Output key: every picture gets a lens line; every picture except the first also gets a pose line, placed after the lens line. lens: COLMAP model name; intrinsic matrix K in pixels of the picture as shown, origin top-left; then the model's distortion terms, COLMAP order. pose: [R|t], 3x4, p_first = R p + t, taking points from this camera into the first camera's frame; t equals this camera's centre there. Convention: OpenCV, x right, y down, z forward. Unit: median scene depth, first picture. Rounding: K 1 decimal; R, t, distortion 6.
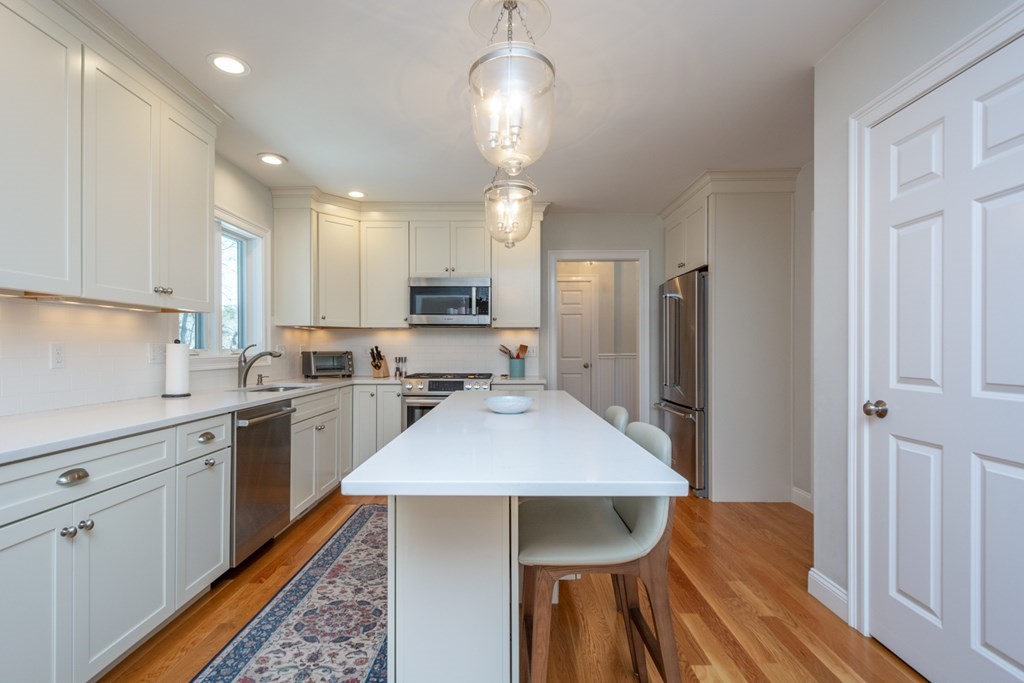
lens RADIAL K [[469.1, 0, 510.8], [0, 469.1, 350.7], [0, 0, 1]] dist [-0.000735, -0.000784]
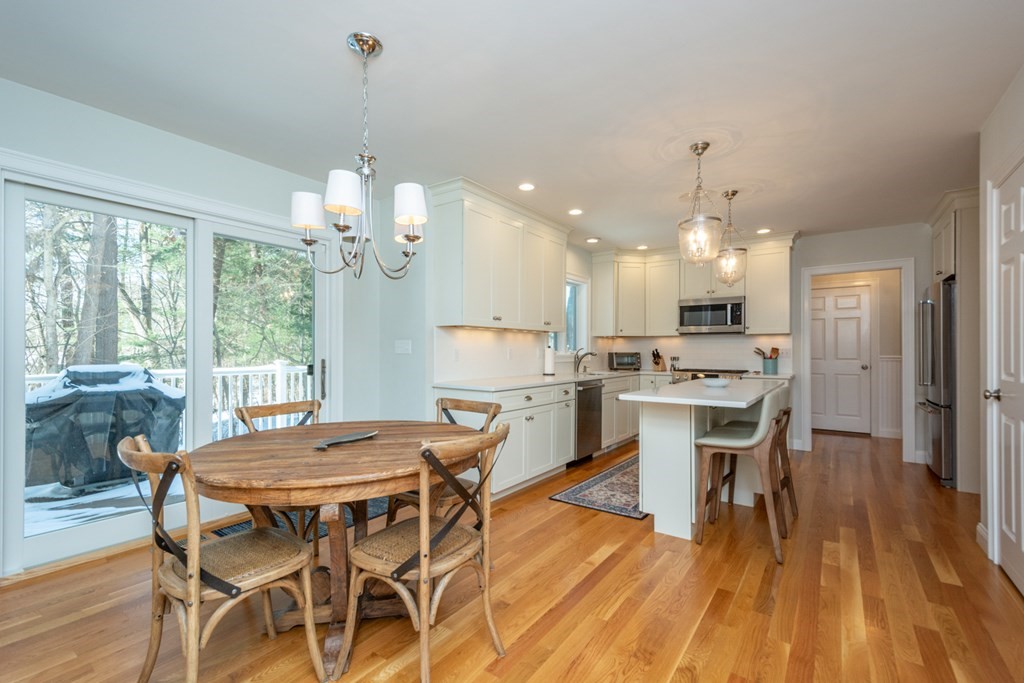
lens RADIAL K [[442.2, 0, 516.8], [0, 442.2, 346.6], [0, 0, 1]] dist [0.002067, 0.000262]
pose [[0.811403, -0.005108, -0.584465, 0.170253], [-0.002735, 0.999918, -0.012536, 0.001383], [0.584481, 0.011770, 0.811322, -0.375909]]
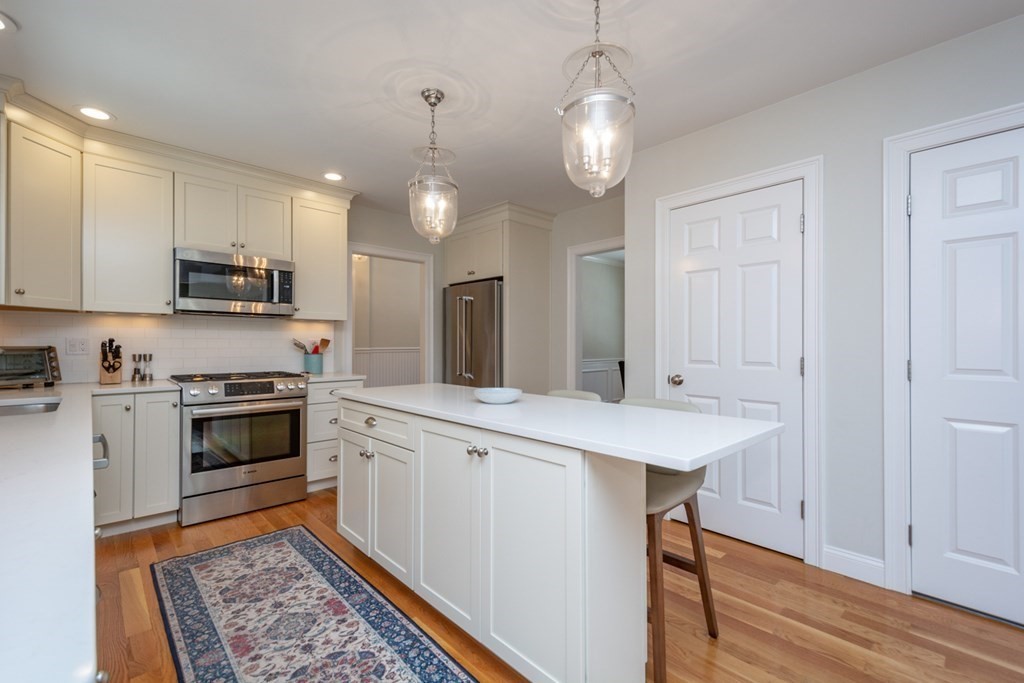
lens RADIAL K [[442.2, 0, 516.8], [0, 442.2, 346.6], [0, 0, 1]] dist [0.002067, 0.000262]
pose [[0.718146, -0.001435, 0.695891, -0.334150], [0.000673, 0.999999, 0.001367, 0.001446], [-0.695893, -0.000513, 0.718146, 0.123019]]
